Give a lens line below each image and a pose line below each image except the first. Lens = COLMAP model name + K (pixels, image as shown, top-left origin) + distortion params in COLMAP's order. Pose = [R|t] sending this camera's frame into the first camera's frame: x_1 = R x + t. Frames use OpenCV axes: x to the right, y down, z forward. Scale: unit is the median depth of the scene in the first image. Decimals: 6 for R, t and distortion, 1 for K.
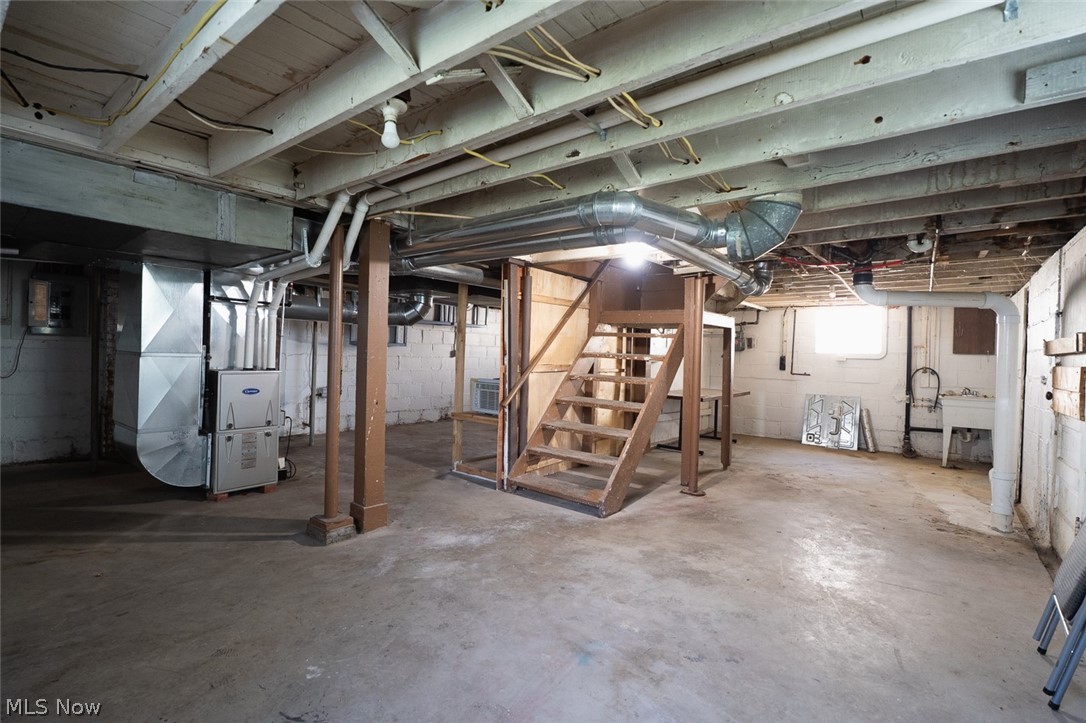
lens RADIAL K [[500.6, 0, 542.2], [0, 500.6, 342.6], [0, 0, 1]] dist [-0.013533, 0.000223]
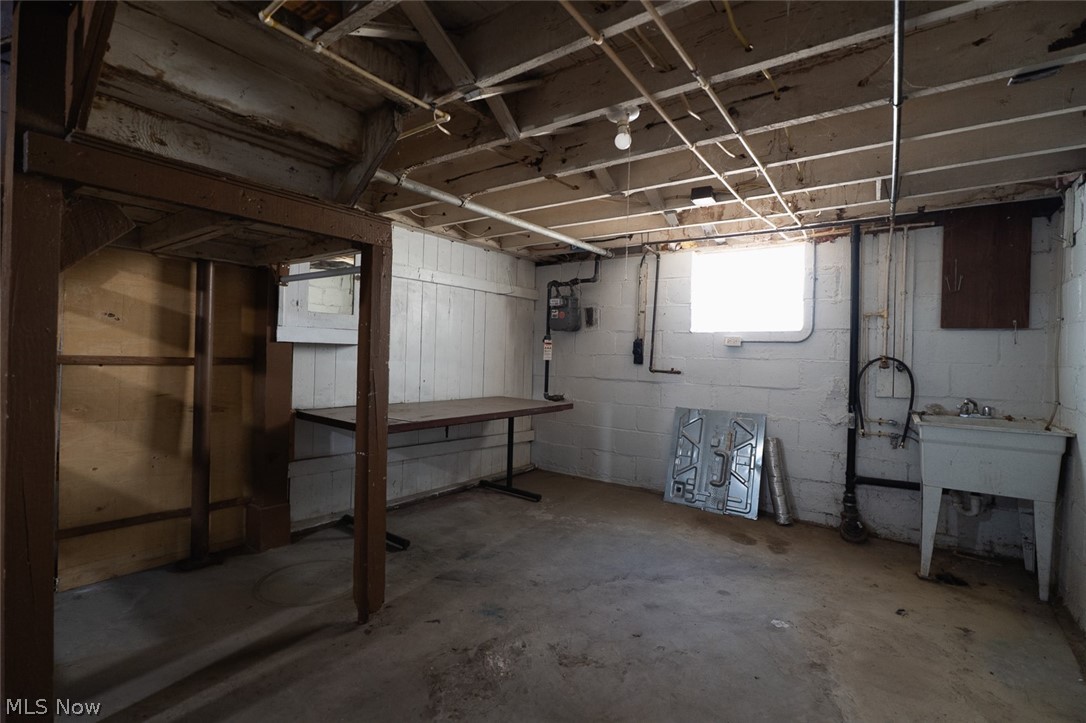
lens RADIAL K [[500.6, 0, 542.2], [0, 500.6, 342.6], [0, 0, 1]] dist [-0.013533, 0.000223]
pose [[0.998941, 0.000649, 0.046015, 0.401355], [-0.000814, 0.999993, 0.003570, 0.033601], [-0.046012, -0.003604, 0.998934, 0.514065]]
